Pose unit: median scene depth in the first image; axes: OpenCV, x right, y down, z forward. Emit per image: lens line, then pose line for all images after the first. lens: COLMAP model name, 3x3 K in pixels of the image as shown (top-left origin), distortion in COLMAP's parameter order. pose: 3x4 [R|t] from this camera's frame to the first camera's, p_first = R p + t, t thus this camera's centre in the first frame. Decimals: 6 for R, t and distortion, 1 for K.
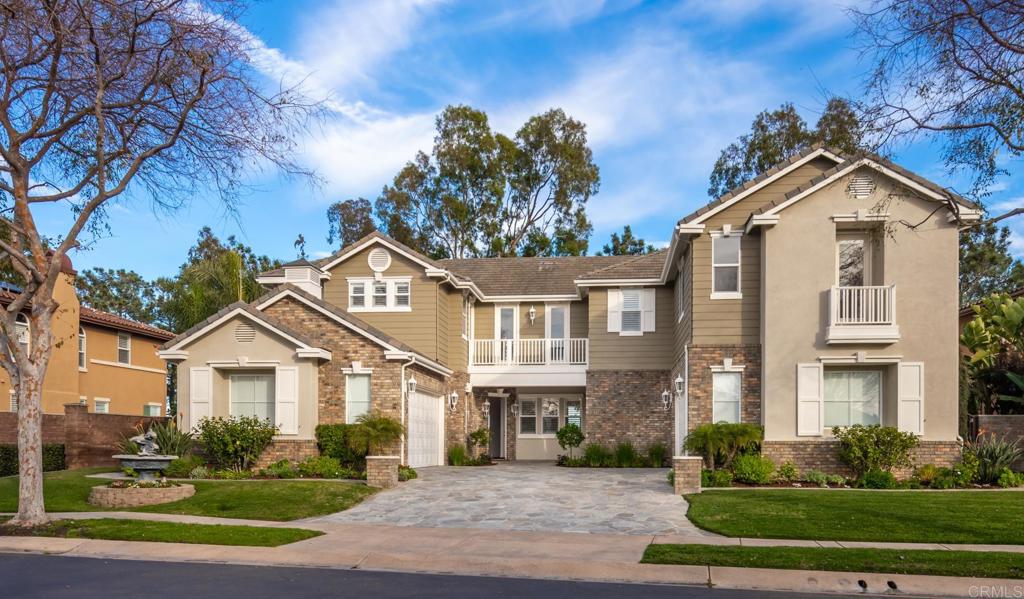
lens RADIAL K [[797.2, 0, 512.0], [0, 797.2, 299.5], [0, 0, 1]] dist [0.003357, 0.000757]
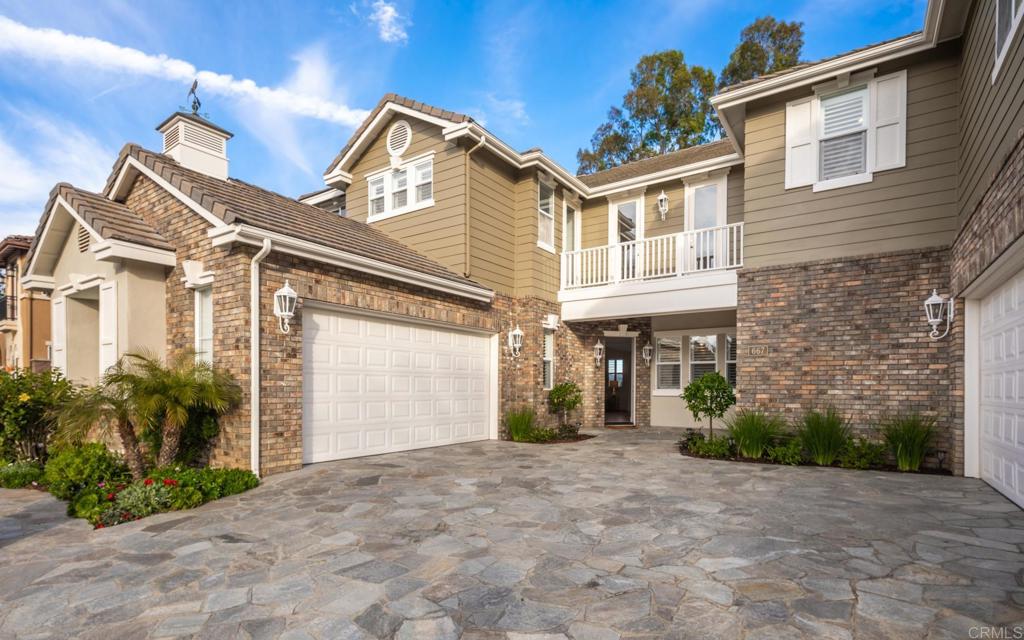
lens RADIAL K [[504.8, 0, 512.2], [0, 504.8, 369.5], [0, 0, 1]] dist [0.003553, 0.000483]
pose [[0.888285, -0.017748, -0.458949, 0.113612], [0.082968, 0.989015, 0.122335, 0.100793], [0.451737, -0.146746, 0.880000, 0.643924]]
